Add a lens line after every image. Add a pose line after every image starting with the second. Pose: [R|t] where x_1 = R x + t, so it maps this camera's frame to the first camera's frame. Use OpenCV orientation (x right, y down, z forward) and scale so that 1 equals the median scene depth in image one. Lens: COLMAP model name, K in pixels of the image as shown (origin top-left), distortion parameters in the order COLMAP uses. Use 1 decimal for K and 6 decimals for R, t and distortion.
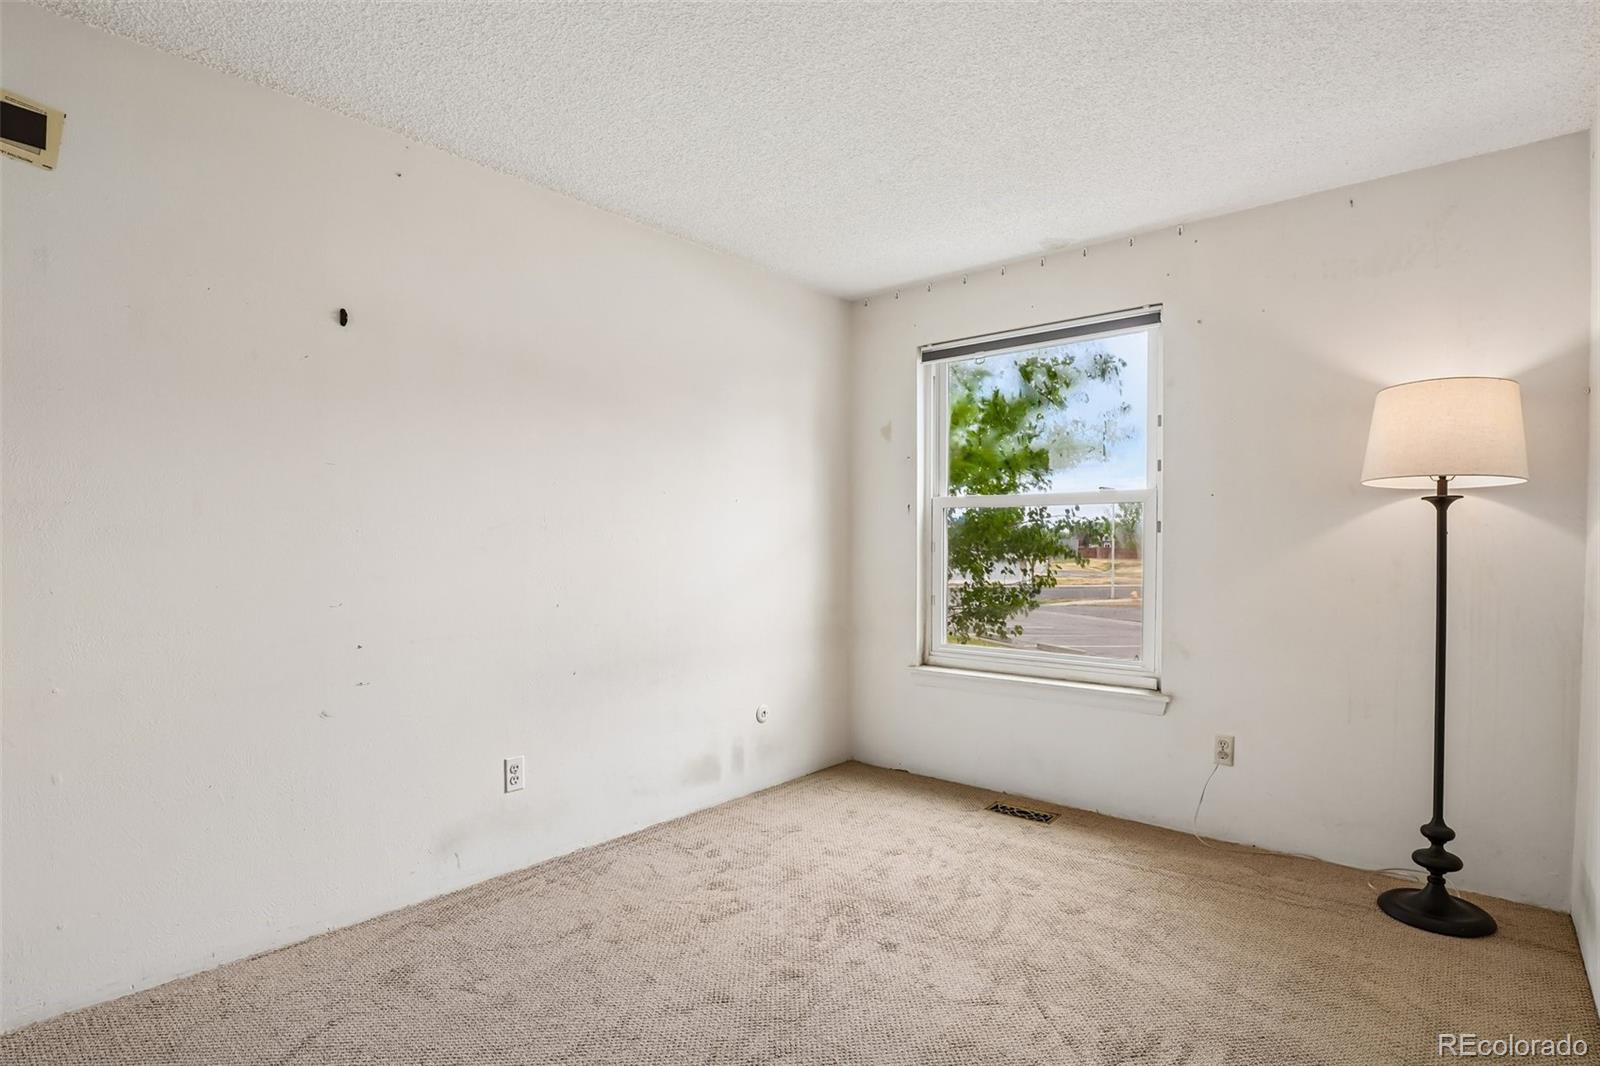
lens RADIAL K [[799.9, 0, 791.5], [0, 799.9, 548.5], [0, 0, 1]] dist [-0.040322, 0.008928]
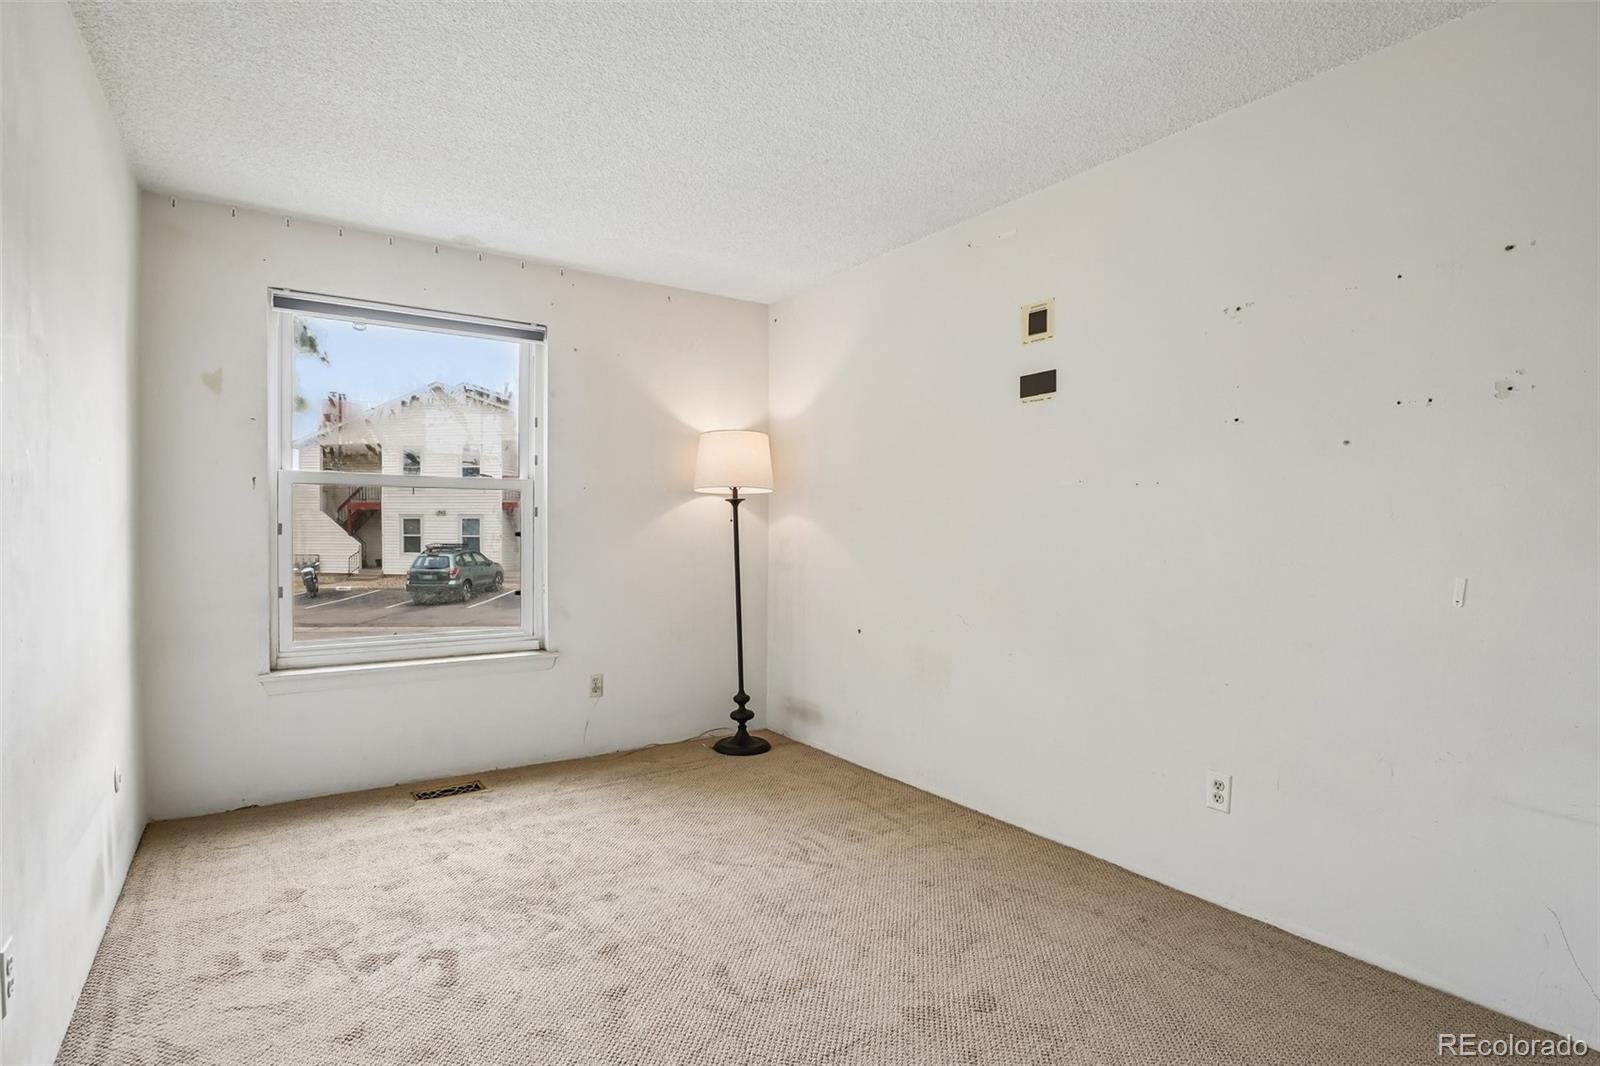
lens RADIAL K [[799.9, 0, 791.9], [0, 799.9, 524.2], [0, 0, 1]] dist [-0.040322, 0.008928]
pose [[0.259359, 0.003752, 0.965774, -0.640516], [0.000451, 0.999992, -0.004006, -0.004821], [-0.965781, 0.001474, 0.259355, 0.349833]]
